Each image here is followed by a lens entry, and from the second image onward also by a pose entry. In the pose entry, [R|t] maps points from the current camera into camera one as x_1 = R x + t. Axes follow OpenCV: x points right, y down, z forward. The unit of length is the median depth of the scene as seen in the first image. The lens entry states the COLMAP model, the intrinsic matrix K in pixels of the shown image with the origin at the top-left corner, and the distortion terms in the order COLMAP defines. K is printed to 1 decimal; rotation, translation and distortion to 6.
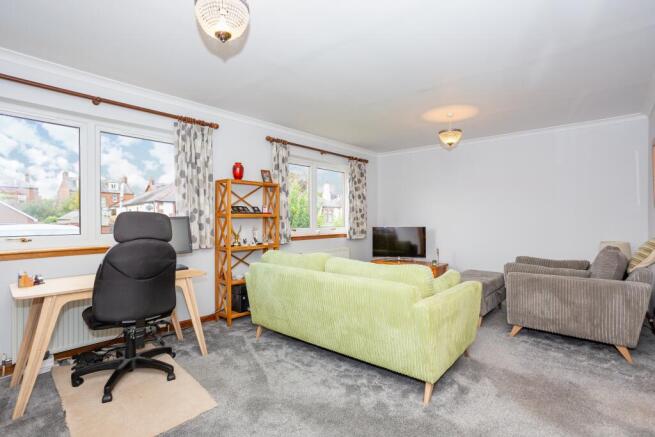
lens RADIAL K [[321.7, 0, 327.5], [0, 321.7, 218.5], [0, 0, 1]] dist [-0.001604, -0.000089]
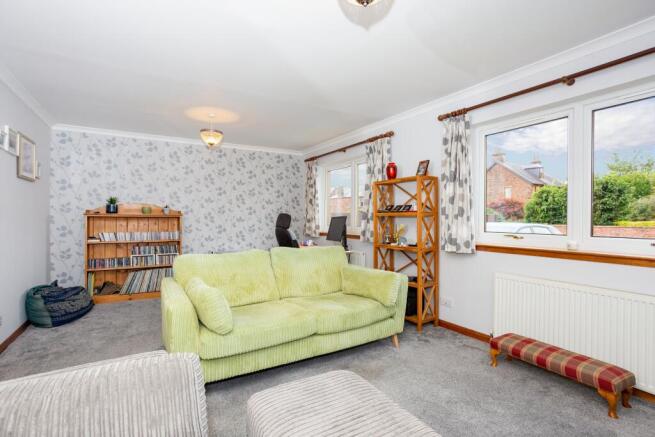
lens RADIAL K [[321.7, 0, 327.5], [0, 321.7, 218.5], [0, 0, 1]] dist [-0.001604, -0.000089]
pose [[-0.294375, -0.005269, -0.955675, 0.721525], [-0.010820, 0.999939, -0.002180, 0.009130], [0.955629, 0.009699, -0.294414, 1.035636]]
